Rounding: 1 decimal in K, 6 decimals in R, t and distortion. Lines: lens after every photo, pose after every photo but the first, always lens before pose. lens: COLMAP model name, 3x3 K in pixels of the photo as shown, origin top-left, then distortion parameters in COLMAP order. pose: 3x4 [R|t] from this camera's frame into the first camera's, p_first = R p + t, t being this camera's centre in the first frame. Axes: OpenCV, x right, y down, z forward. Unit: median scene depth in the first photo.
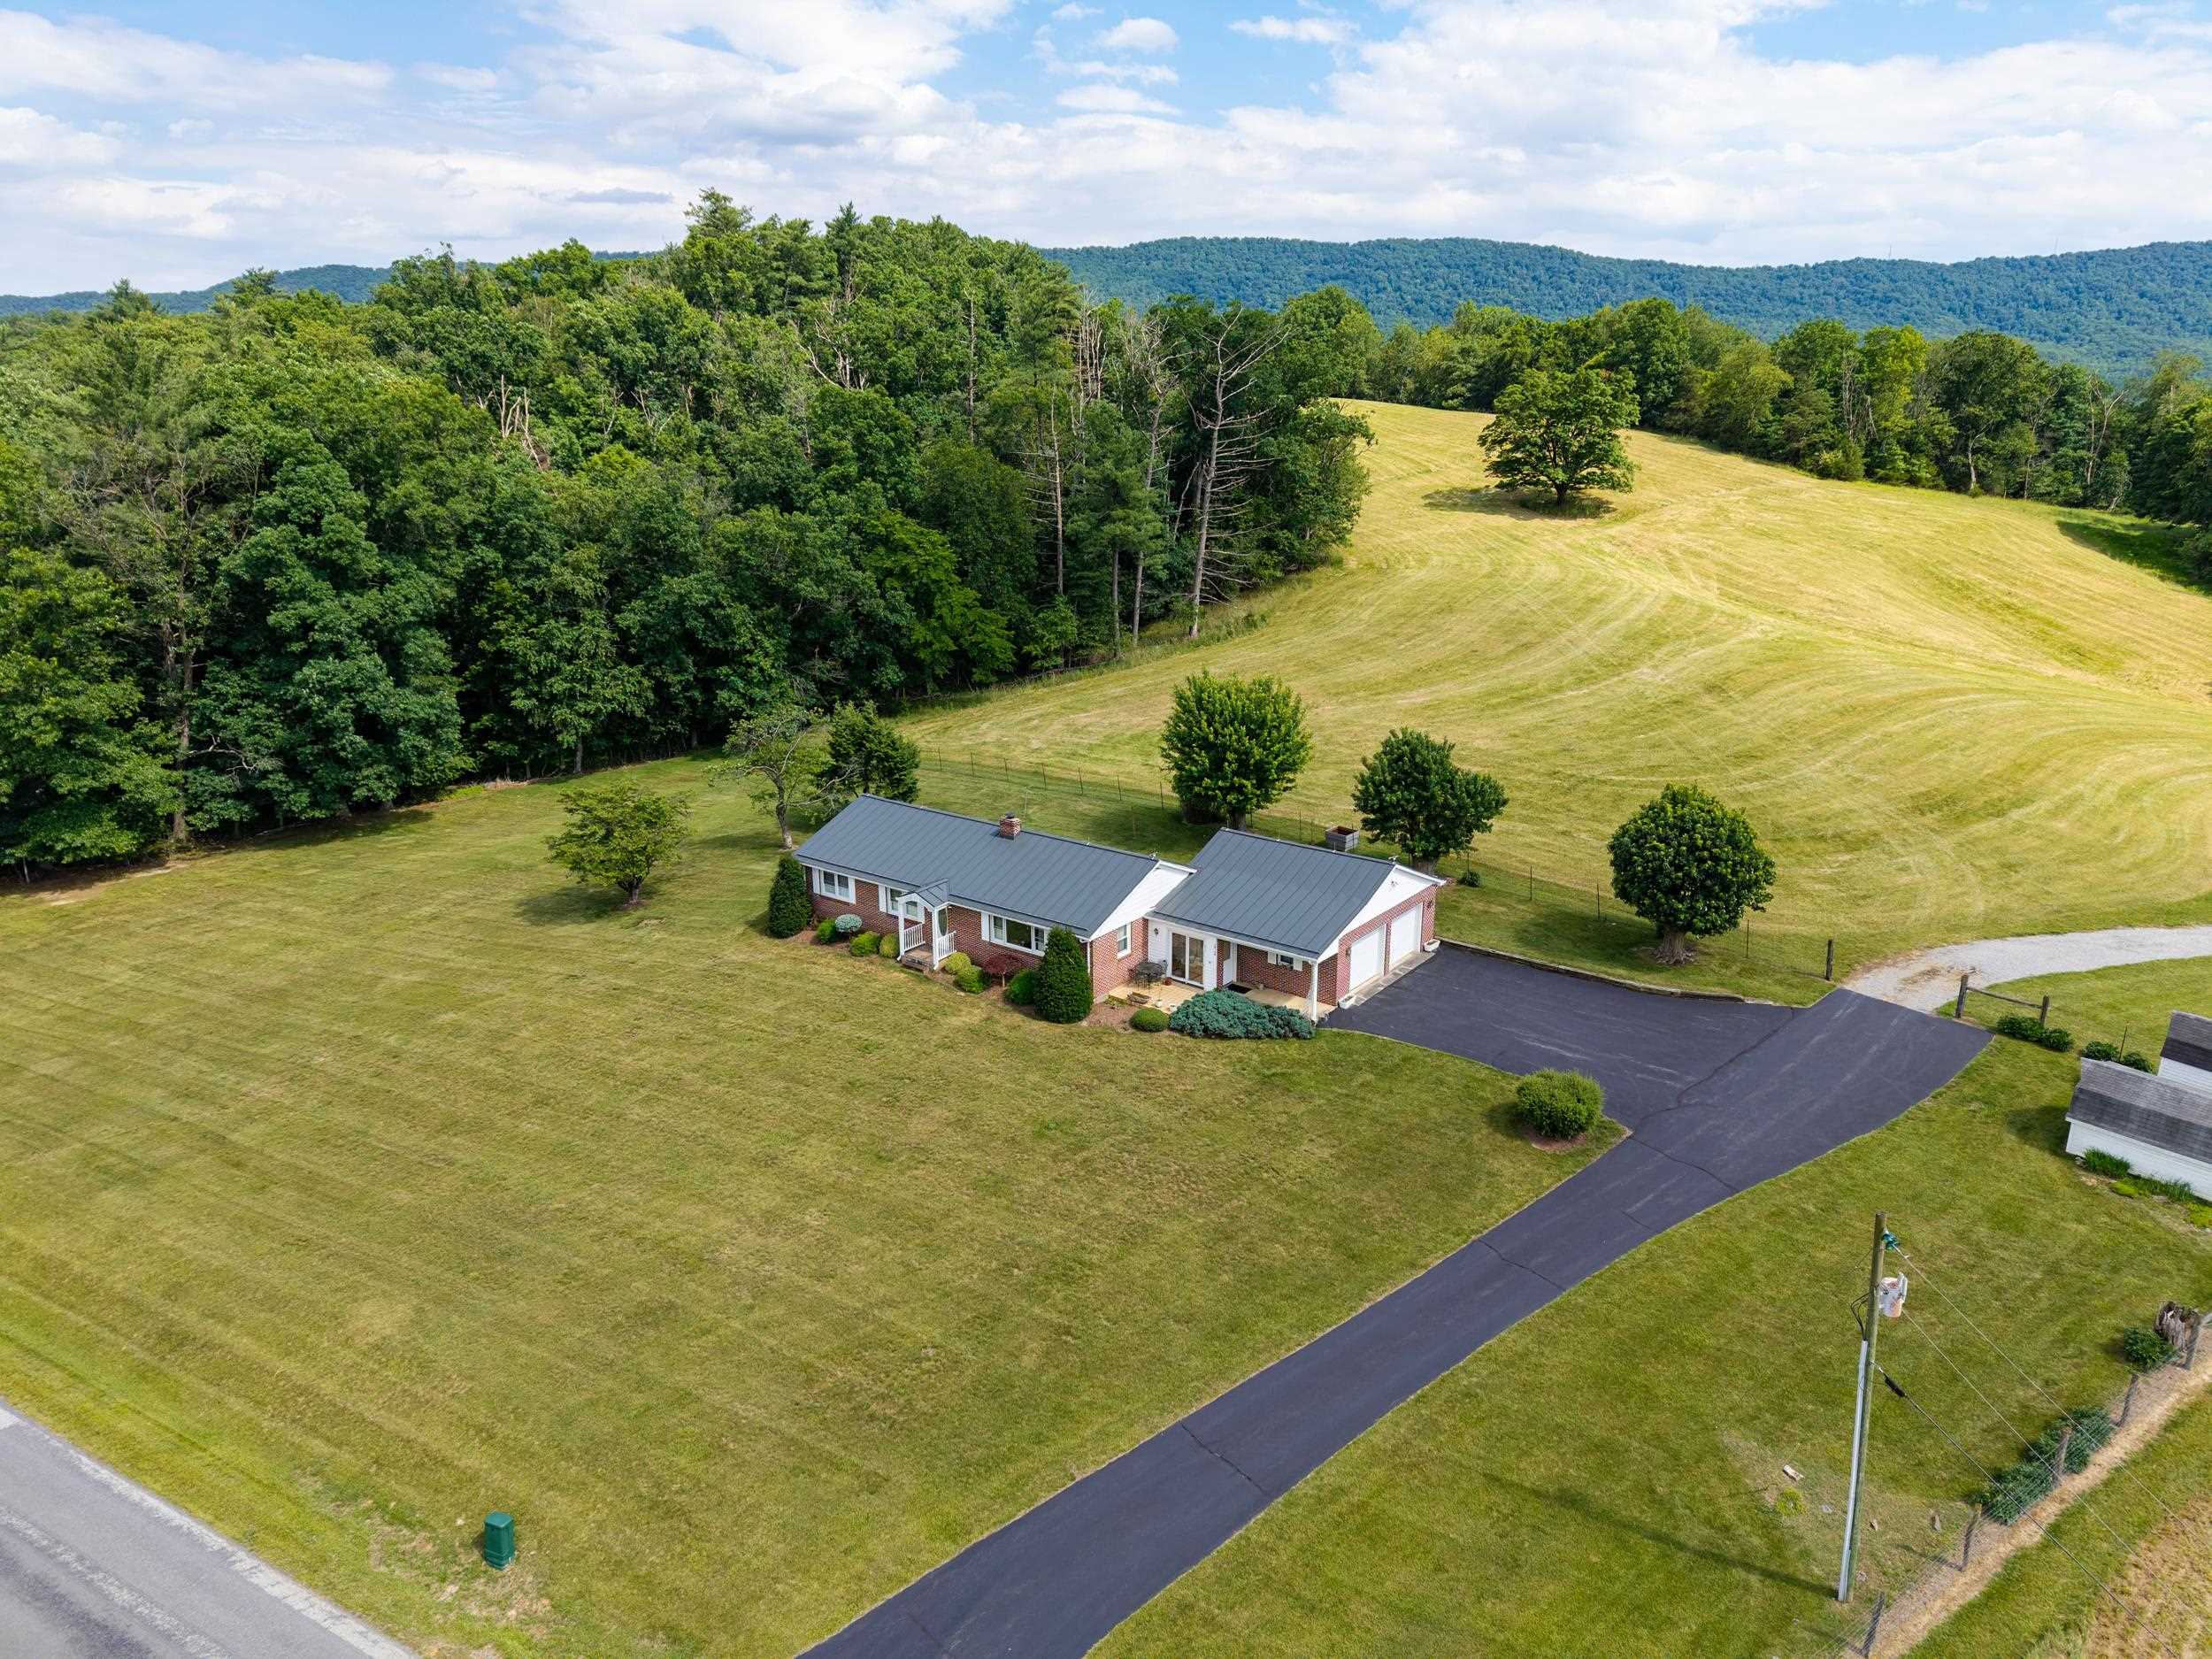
lens RADIAL K [[1474.8, 0, 1117.9], [0, 1474.8, 822.2], [0, 0, 1]] dist [0.025369, -0.029268]
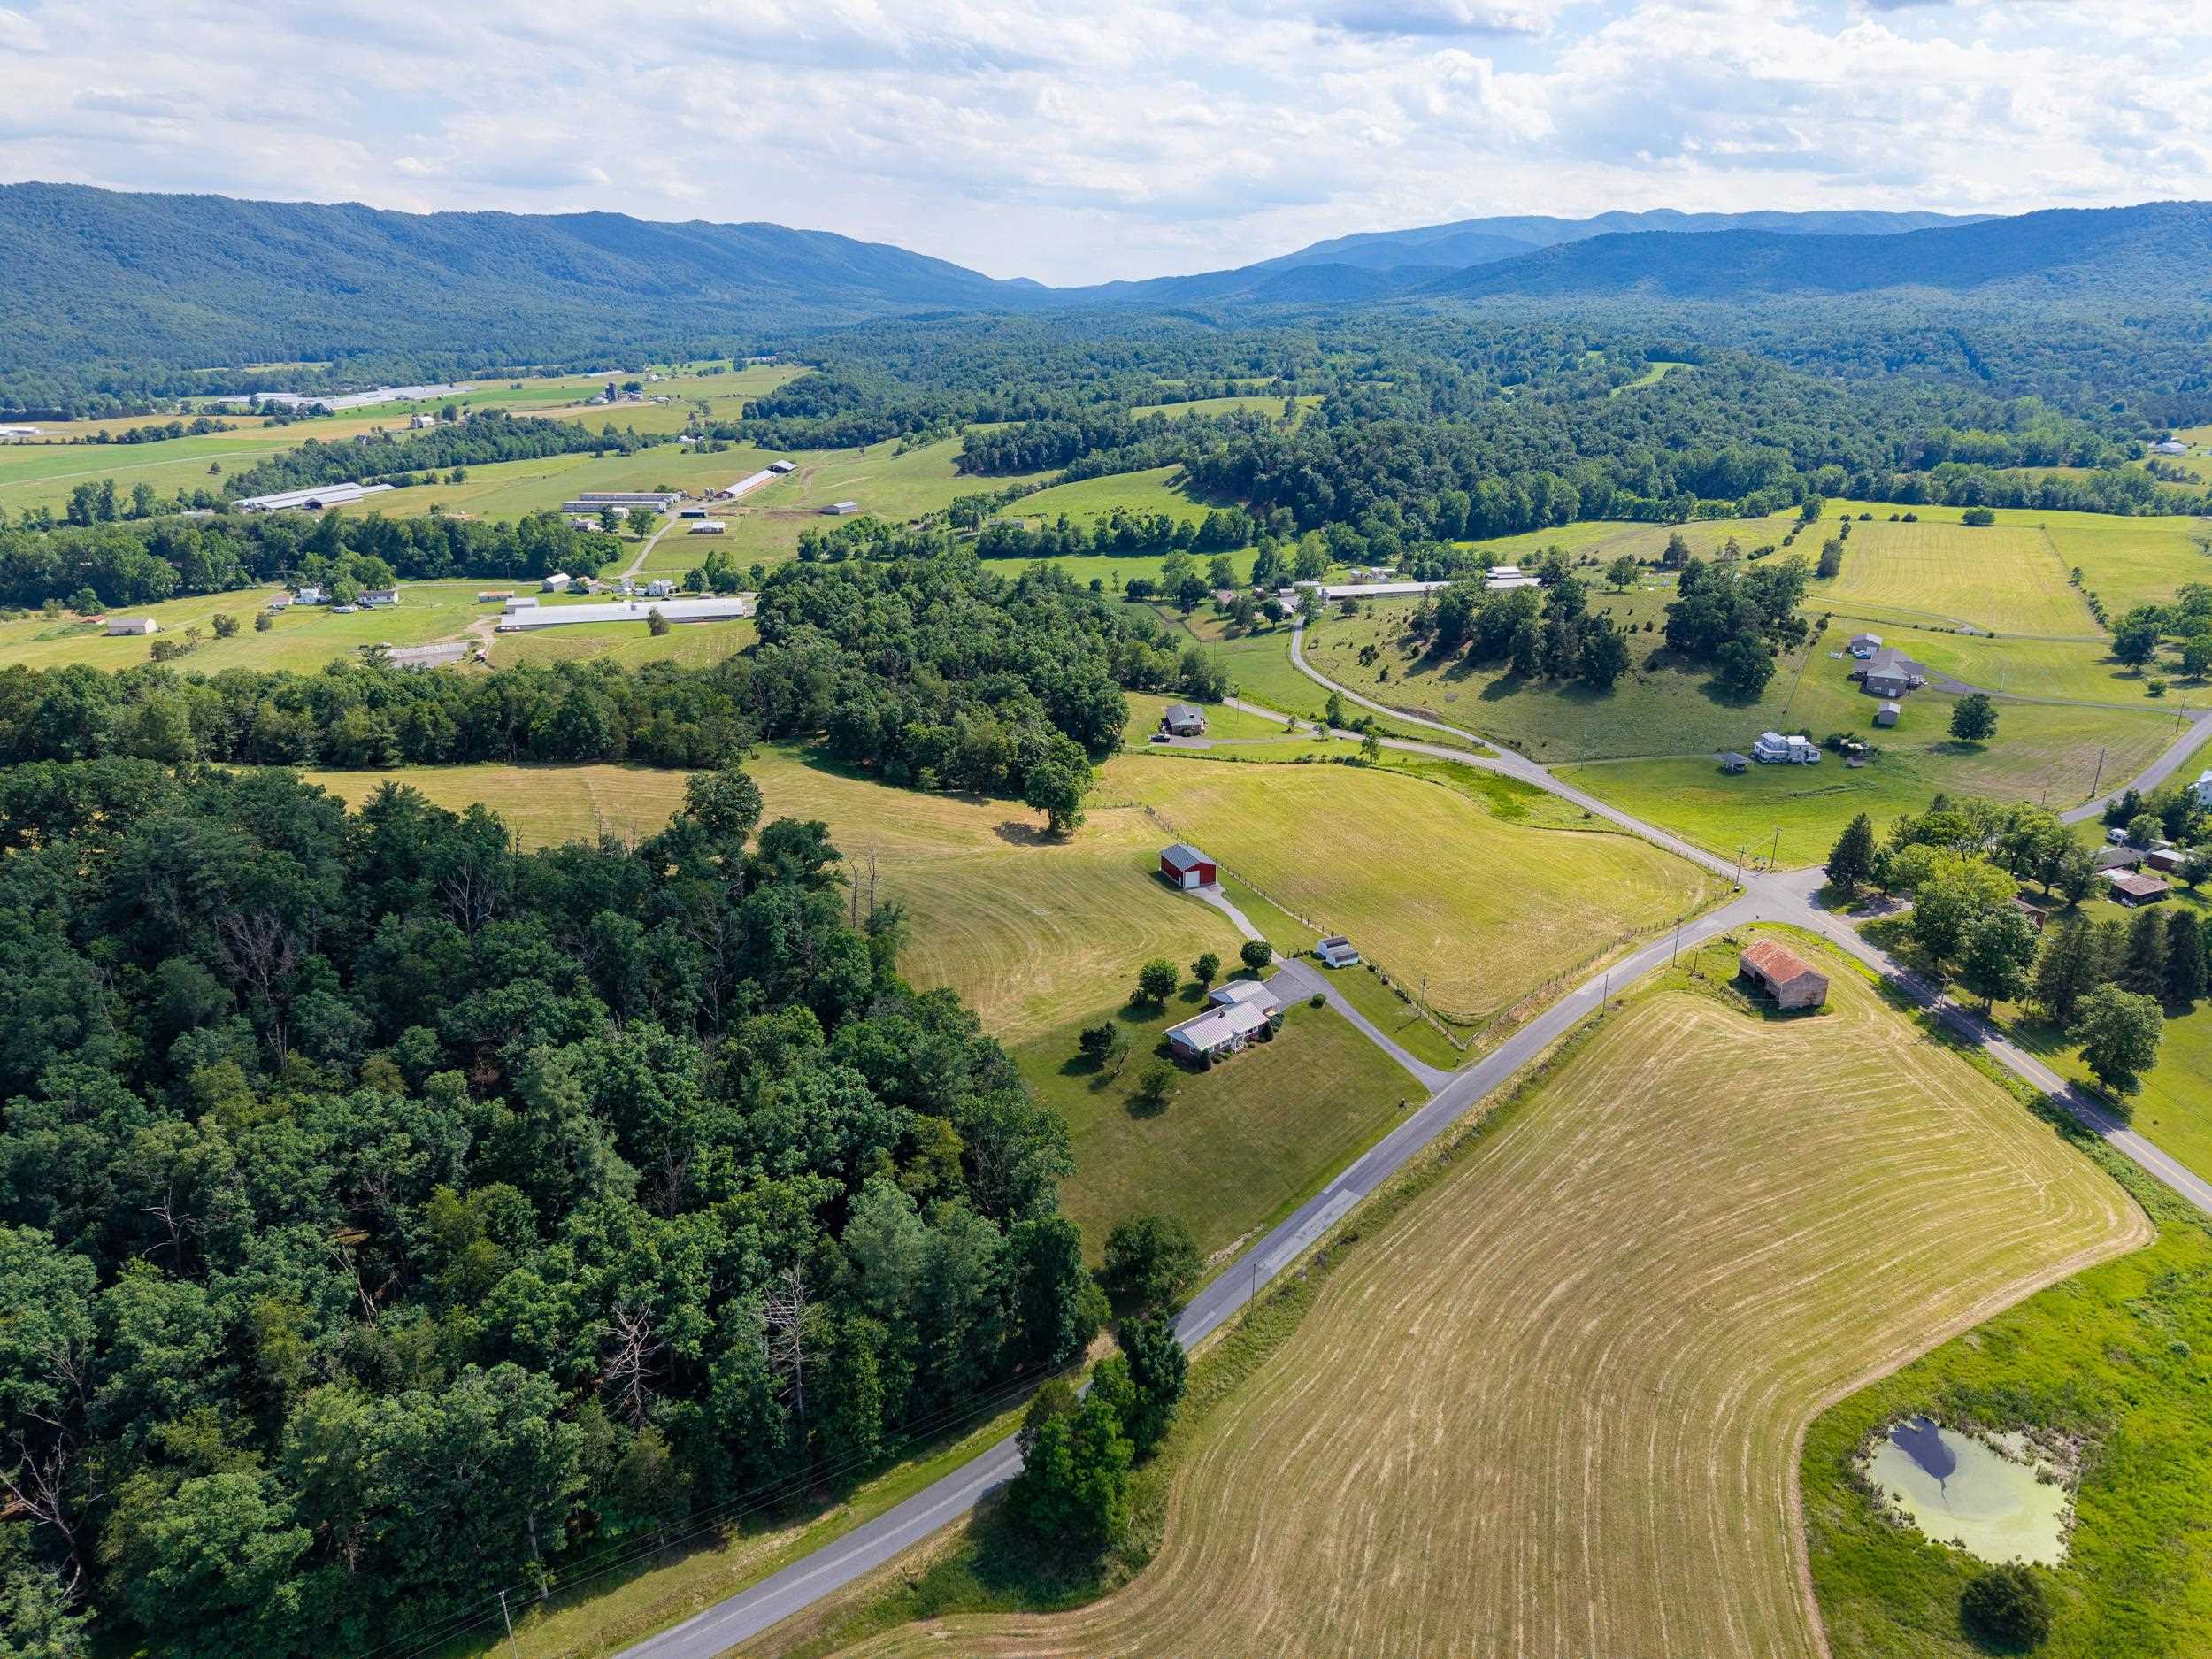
lens RADIAL K [[1474.8, 0, 1112.1], [0, 1474.8, 823.0], [0, 0, 1]] dist [0.025369, -0.029268]
pose [[0.182278, -0.325011, 0.927978, -2.227851], [0.269865, 0.924082, 0.270639, -0.995287], [-0.945488, 0.201097, 0.256149, 0.079136]]
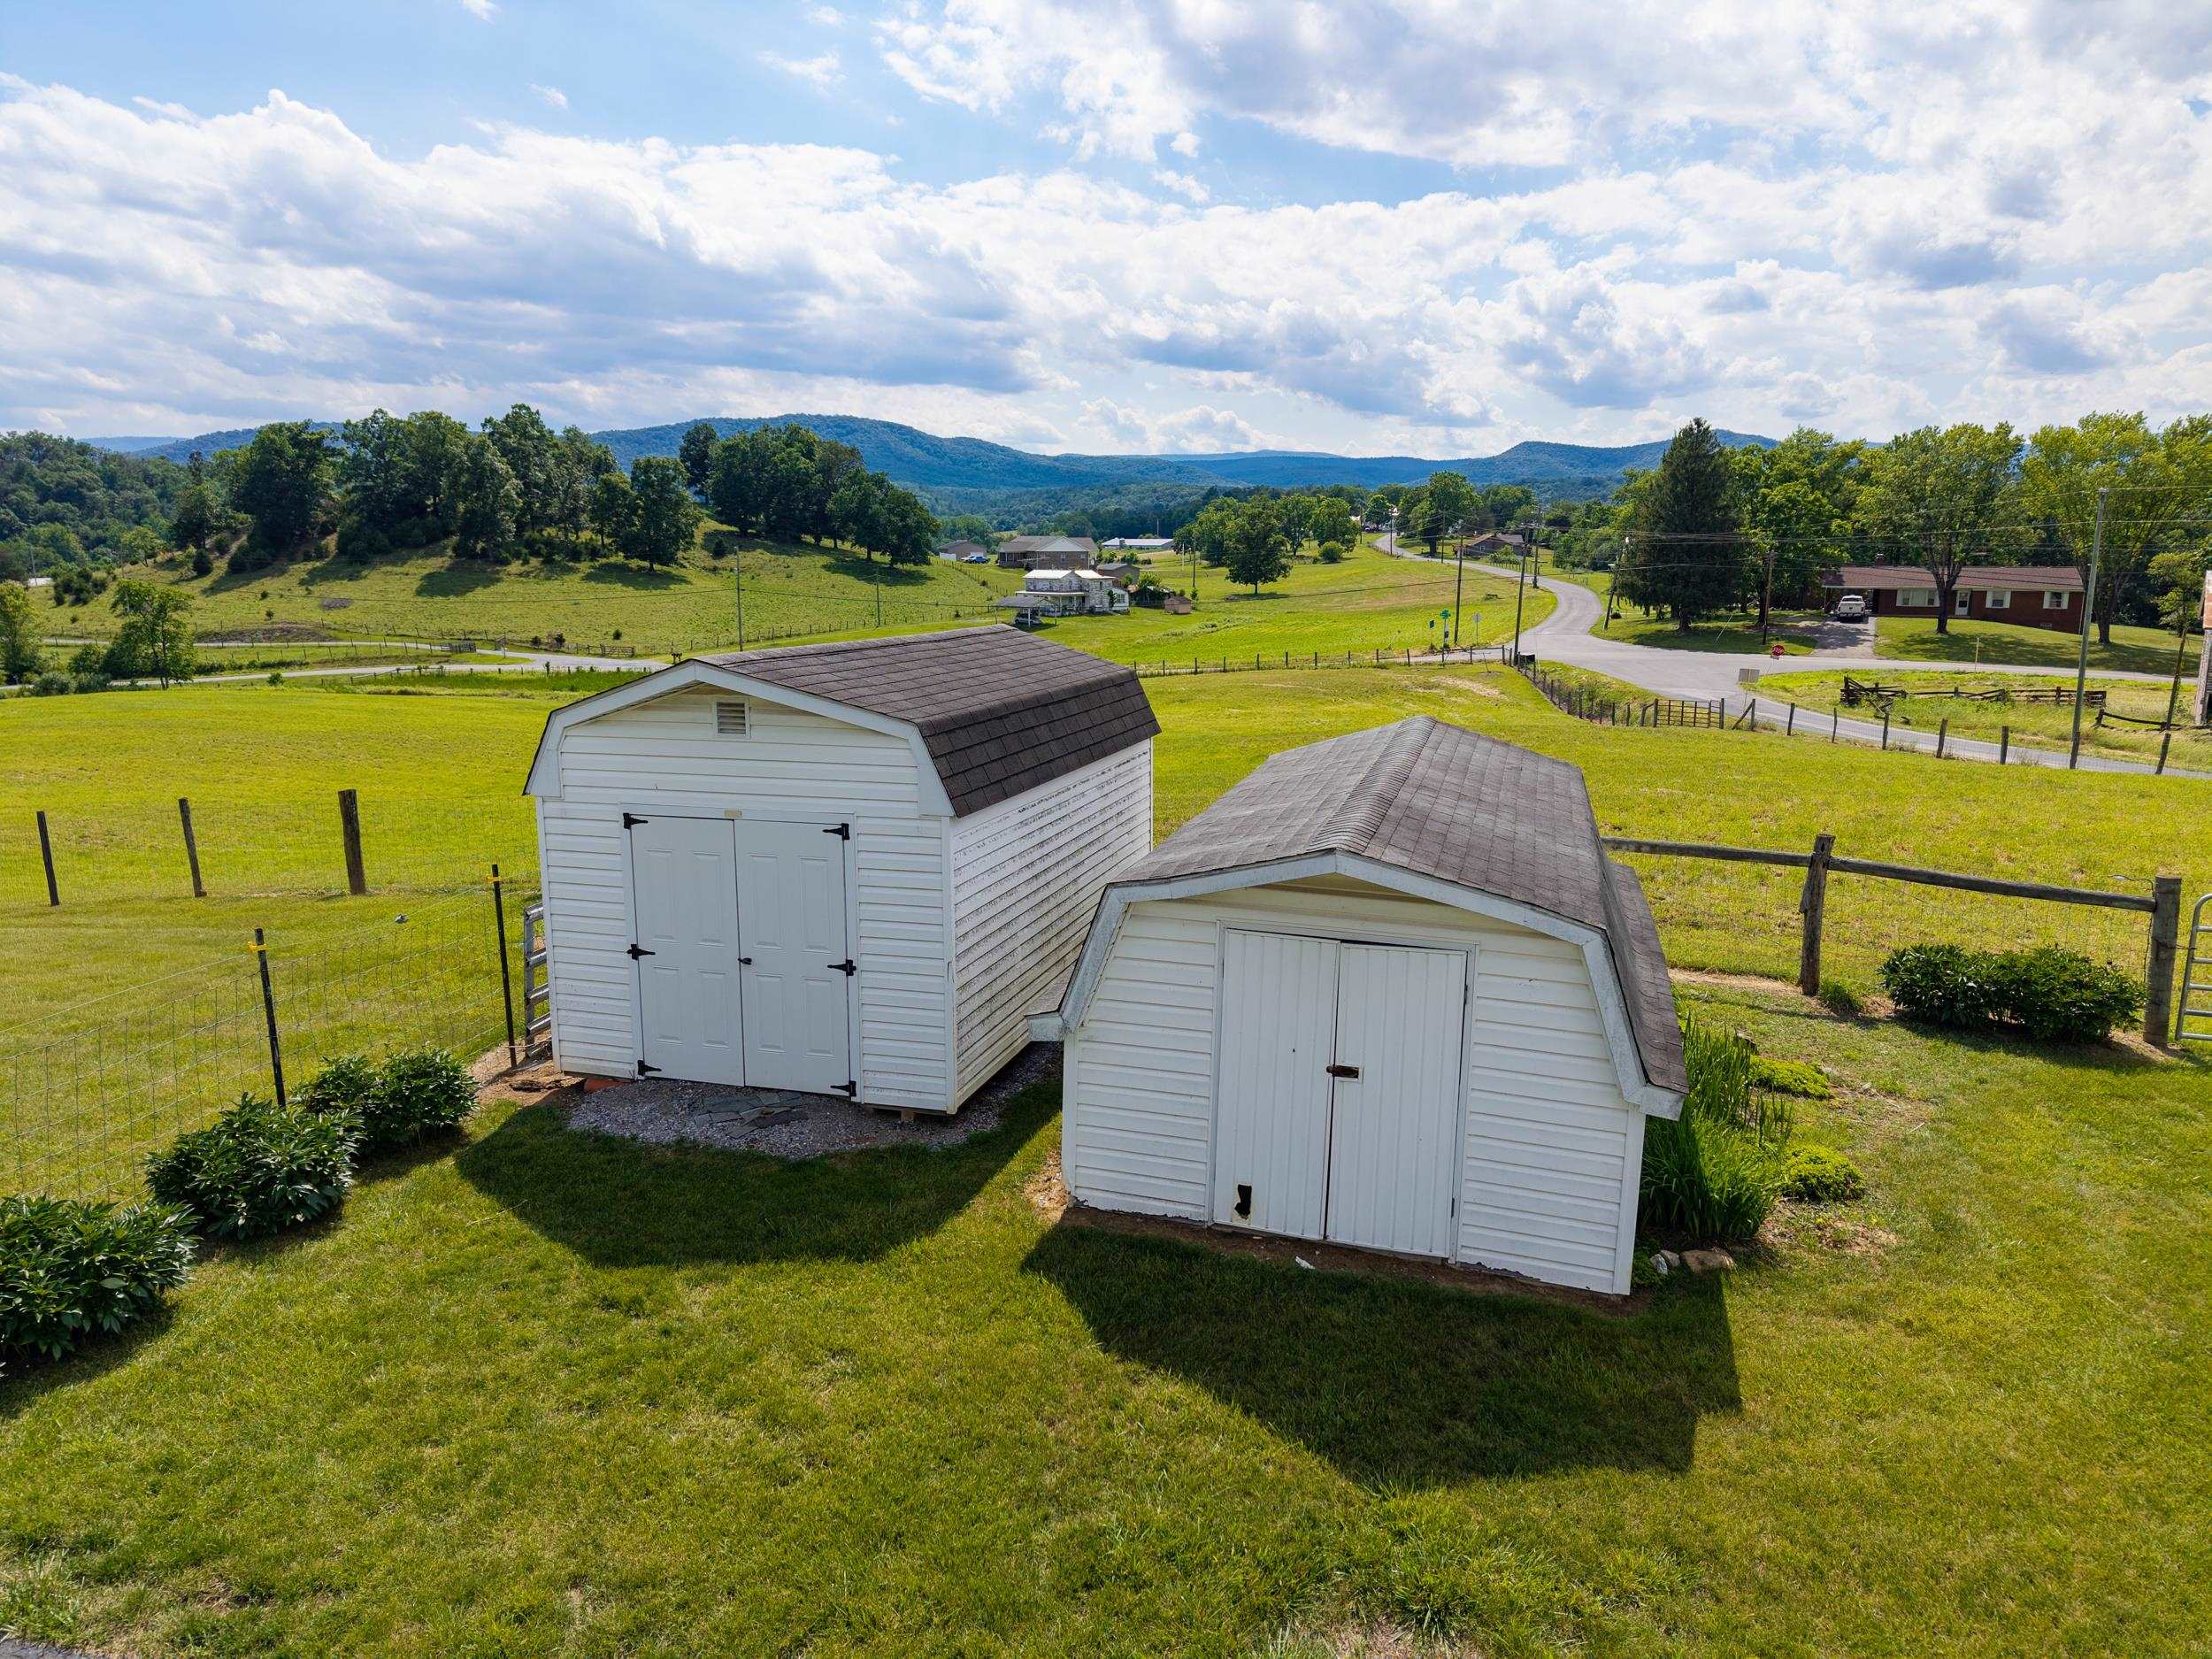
lens RADIAL K [[1474.8, 0, 1119.1], [0, 1474.8, 825.5], [0, 0, 1]] dist [0.025369, -0.029268]
pose [[-0.589794, -0.149941, 0.793511, 0.241296], [0.225282, 0.913052, 0.339975, 0.042710], [-0.775494, 0.379279, -0.504734, 0.487726]]
